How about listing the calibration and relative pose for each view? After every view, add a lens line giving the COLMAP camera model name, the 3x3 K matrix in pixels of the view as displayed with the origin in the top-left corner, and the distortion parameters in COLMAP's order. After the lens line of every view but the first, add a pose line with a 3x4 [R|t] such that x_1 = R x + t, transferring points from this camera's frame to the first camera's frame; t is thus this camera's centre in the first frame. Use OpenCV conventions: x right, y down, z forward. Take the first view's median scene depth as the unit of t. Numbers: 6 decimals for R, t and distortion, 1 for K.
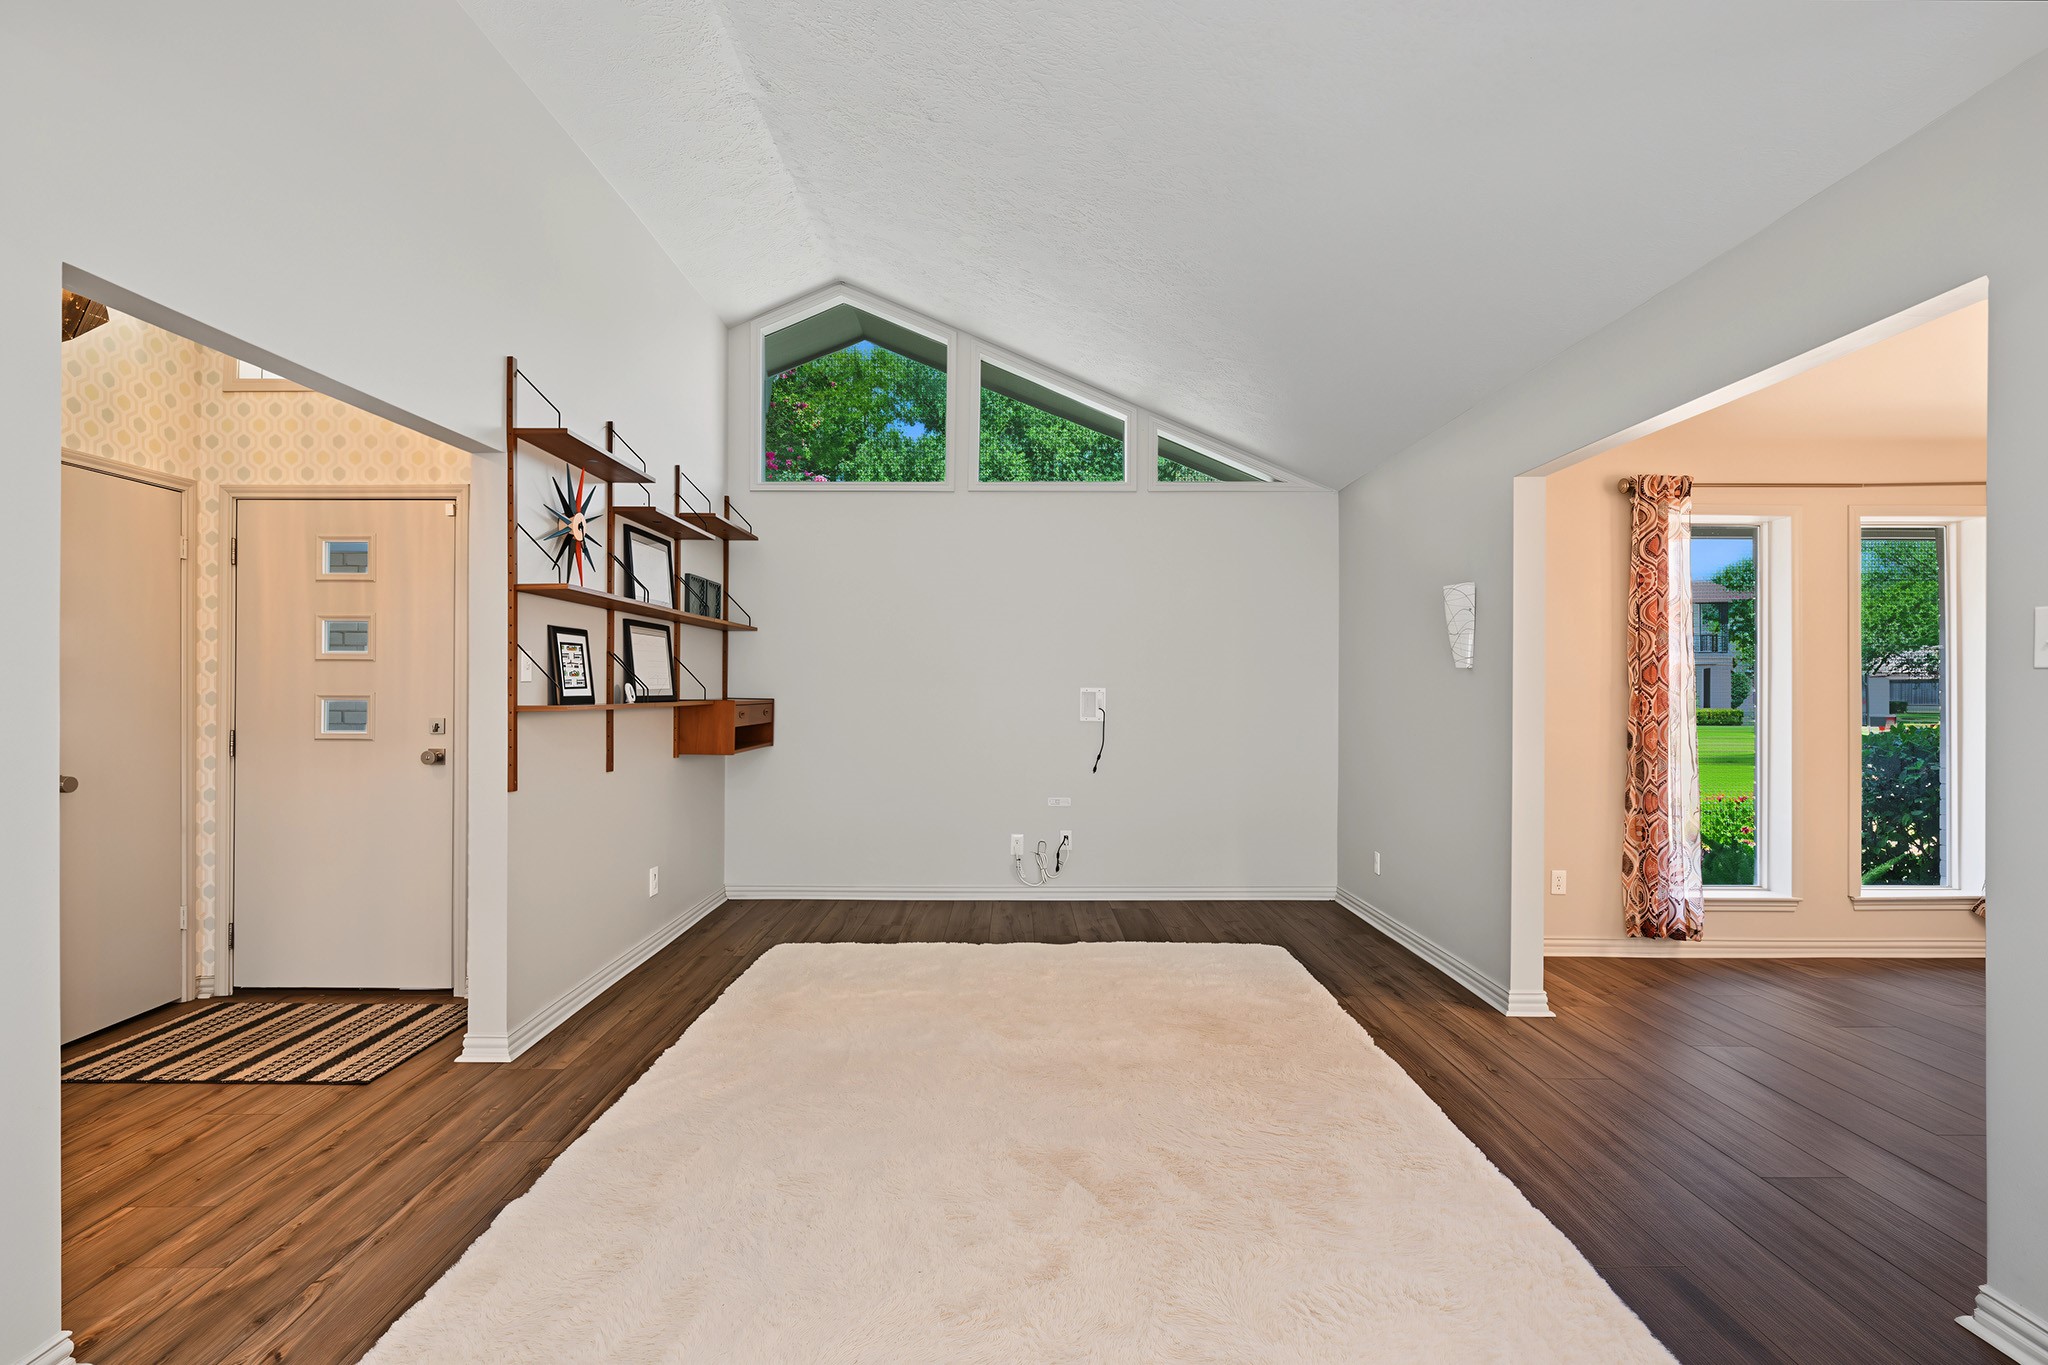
lens RADIAL K [[972.5, 0, 1011.2], [0, 972.5, 680.7], [0, 0, 1]] dist [-0.009461, 0.001229]
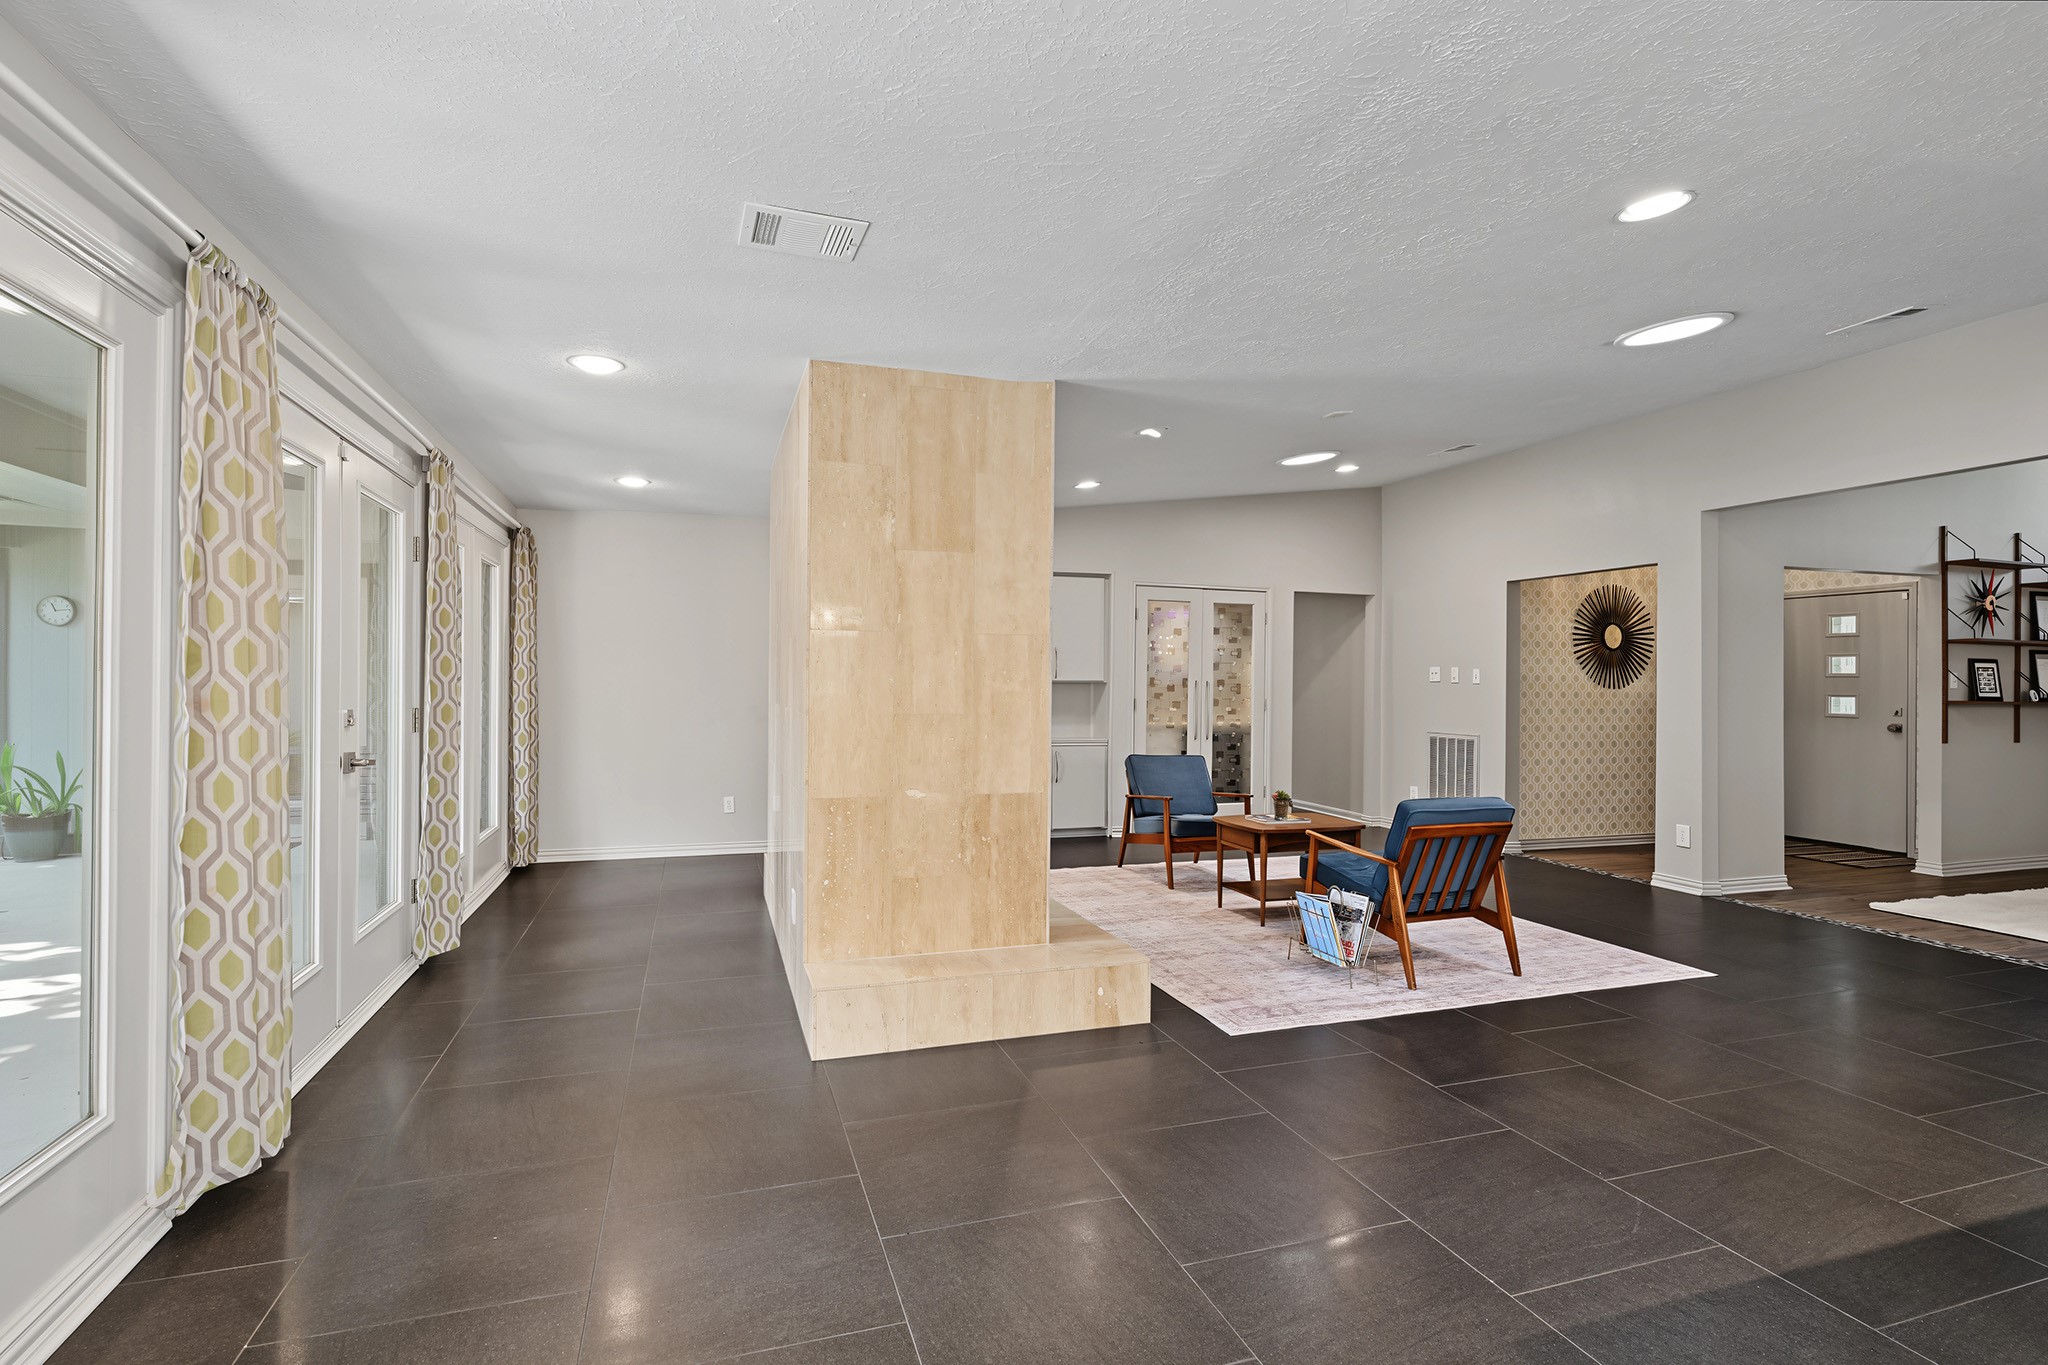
lens RADIAL K [[972.5, 0, 1014.5], [0, 972.5, 674.5], [0, 0, 1]] dist [-0.009461, 0.001229]
pose [[0.315637, -0.005320, -0.948865, 0.698062], [-0.006980, 0.999944, -0.007928, 0.001349], [0.948854, 0.009125, 0.315582, -1.316059]]
